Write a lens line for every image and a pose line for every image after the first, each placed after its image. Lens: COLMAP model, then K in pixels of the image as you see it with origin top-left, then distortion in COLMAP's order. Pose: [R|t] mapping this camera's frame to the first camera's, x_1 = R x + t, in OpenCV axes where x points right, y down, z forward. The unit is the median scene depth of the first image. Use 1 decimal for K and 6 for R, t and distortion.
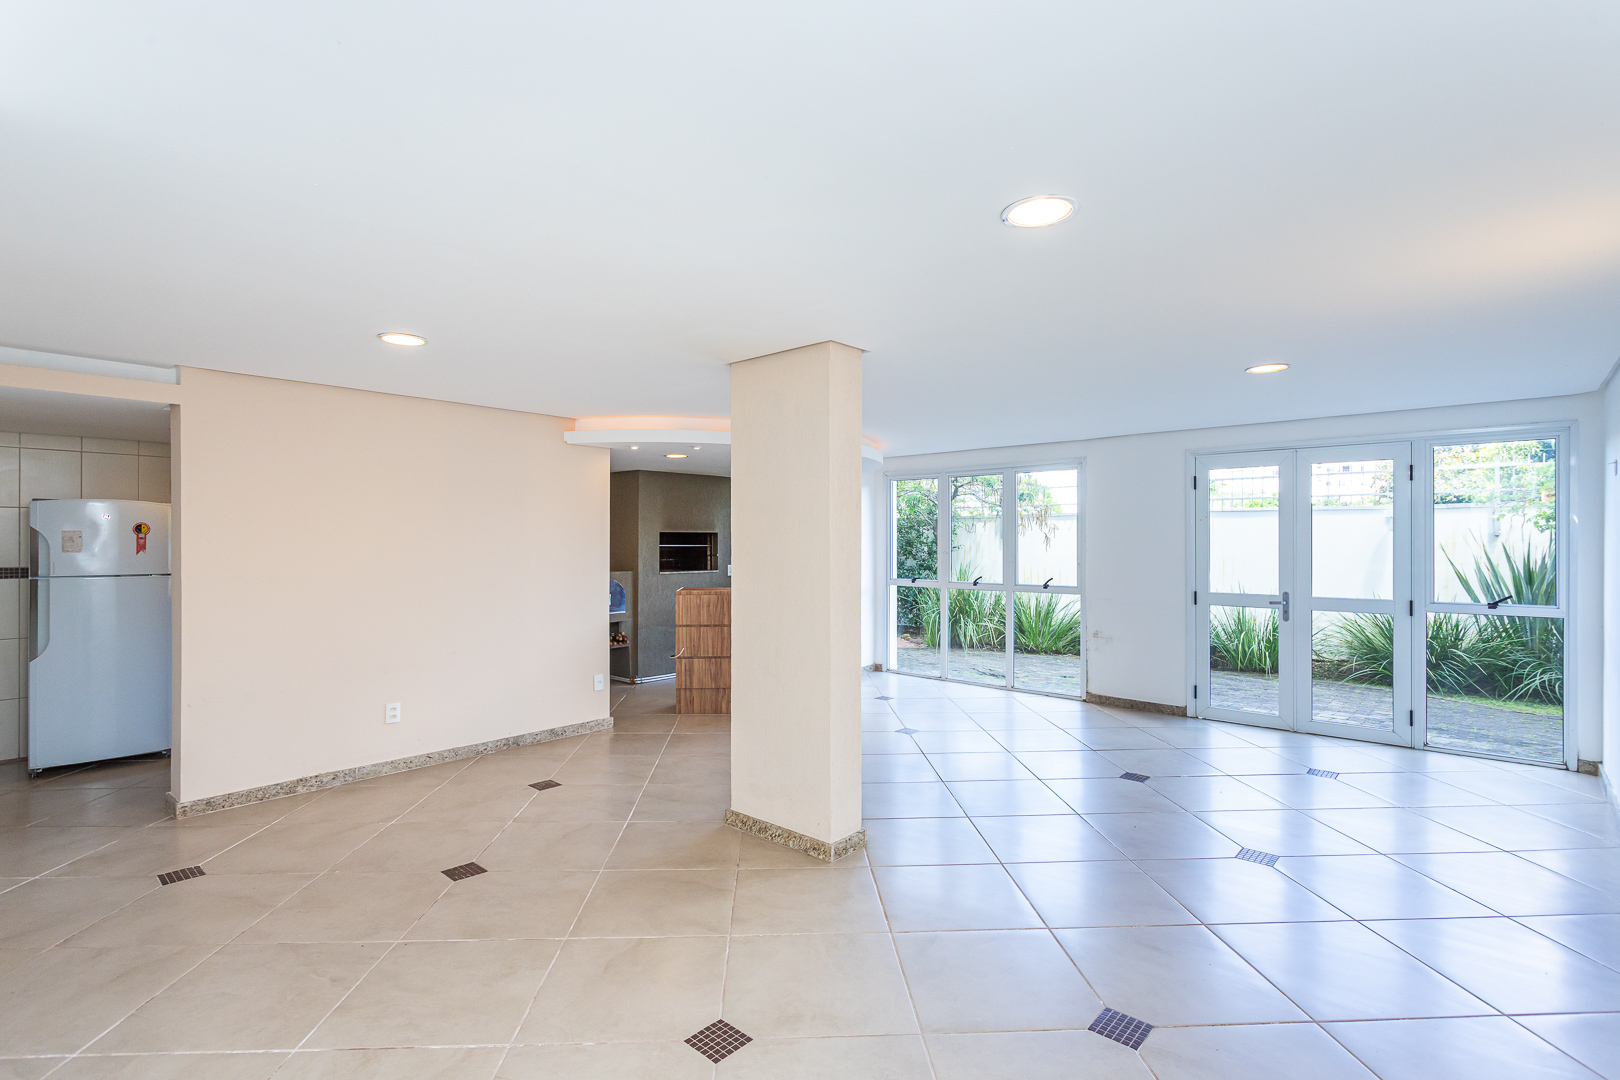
lens RADIAL K [[761.4, 0, 814.0], [0, 761.4, 536.2], [0, 0, 1]] dist [-0.002174, 0.000977]
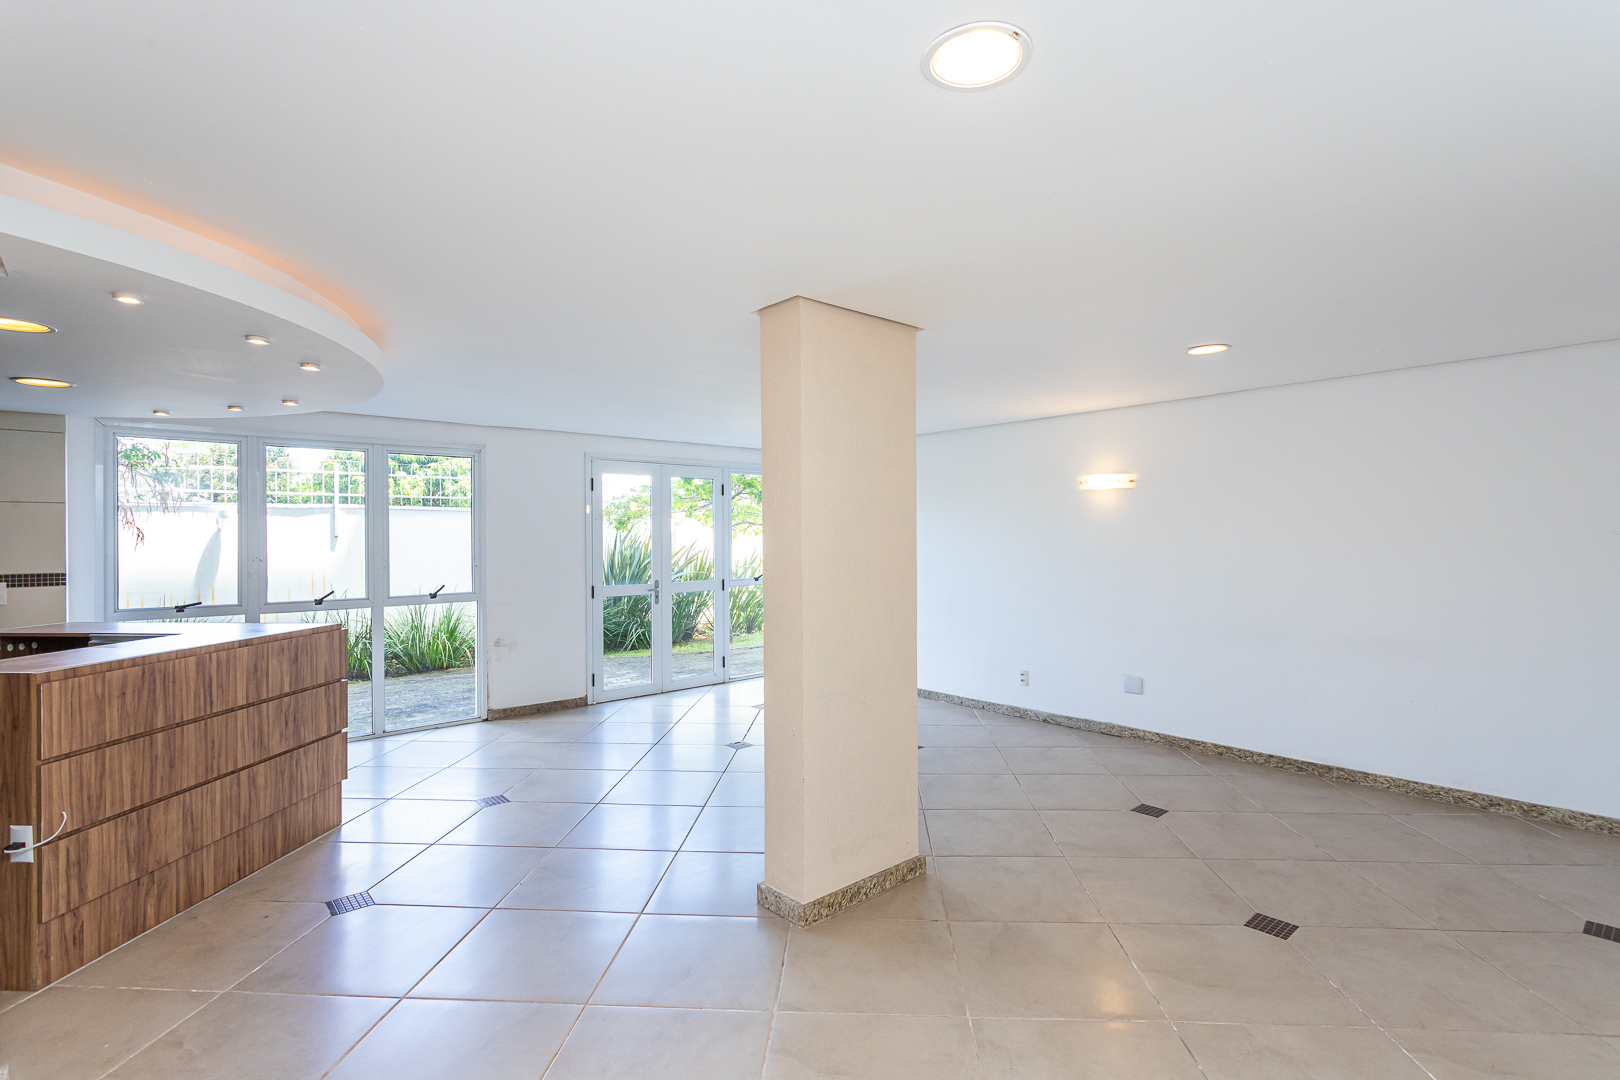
lens RADIAL K [[761.4, 0, 814.0], [0, 761.4, 536.2], [0, 0, 1]] dist [-0.002174, 0.000977]
pose [[0.115555, -0.000163, 0.993301, -0.519749], [0.000045, 1.000000, 0.000159, 0.002366], [-0.993301, 0.000026, 0.115555, 0.562820]]
